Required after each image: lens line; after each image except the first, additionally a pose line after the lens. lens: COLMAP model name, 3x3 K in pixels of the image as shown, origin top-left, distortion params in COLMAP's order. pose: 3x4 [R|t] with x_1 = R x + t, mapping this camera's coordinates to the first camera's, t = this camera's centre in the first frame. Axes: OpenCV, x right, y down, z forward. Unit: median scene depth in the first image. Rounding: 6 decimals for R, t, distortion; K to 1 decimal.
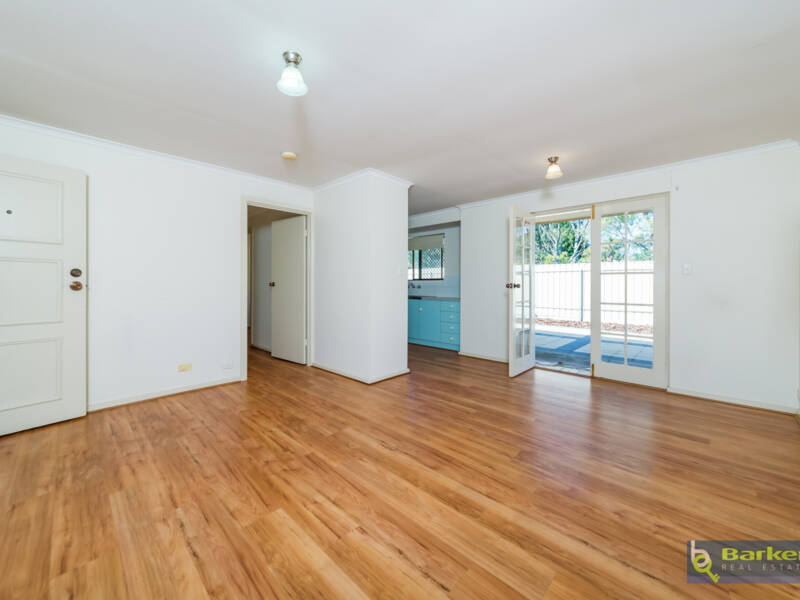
lens RADIAL K [[310.7, 0, 400.7], [0, 310.7, 292.7], [0, 0, 1]] dist [-0.002242, -0.000334]
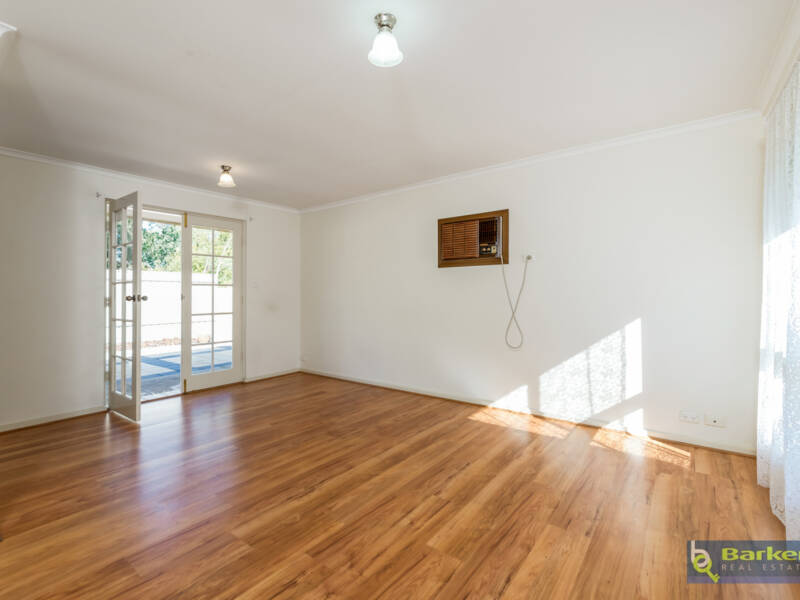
lens RADIAL K [[359.0, 0, 400.0], [0, 359.0, 300.0], [0, 0, 1]] dist [0.000717, 0.000066]
pose [[-0.064620, -0.018871, 0.997731, -1.074483], [0.037492, 0.999069, 0.021324, -0.025452], [-0.997205, 0.038785, -0.063853, 0.854430]]
